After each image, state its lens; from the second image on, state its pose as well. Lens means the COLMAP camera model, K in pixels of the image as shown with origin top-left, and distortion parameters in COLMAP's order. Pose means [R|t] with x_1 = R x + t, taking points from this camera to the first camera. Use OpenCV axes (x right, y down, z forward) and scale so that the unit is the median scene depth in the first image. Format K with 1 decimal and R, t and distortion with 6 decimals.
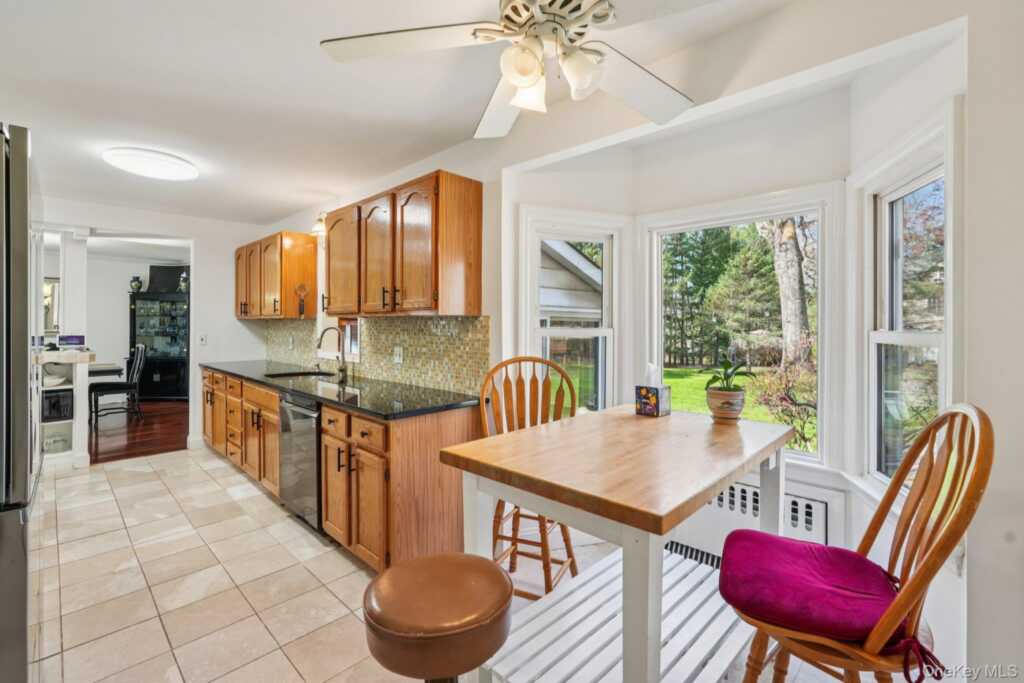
lens RADIAL K [[458.5, 0, 511.2], [0, 458.5, 326.7], [0, 0, 1]] dist [-0.003877, 0.000286]
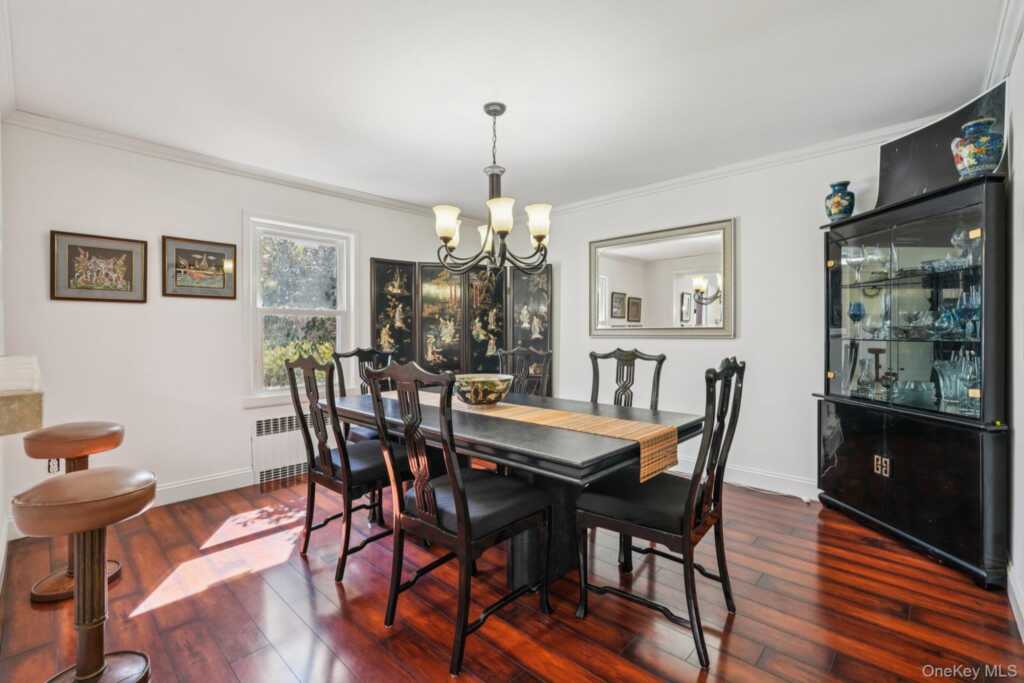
lens RADIAL K [[458.5, 0, 508.9], [0, 458.5, 337.5], [0, 0, 1]] dist [-0.003877, 0.000286]
pose [[0.025162, 0.008679, -0.999646, -0.837207], [-0.002988, 0.999958, 0.008607, 0.029555], [0.999679, 0.002770, 0.025186, 1.340885]]
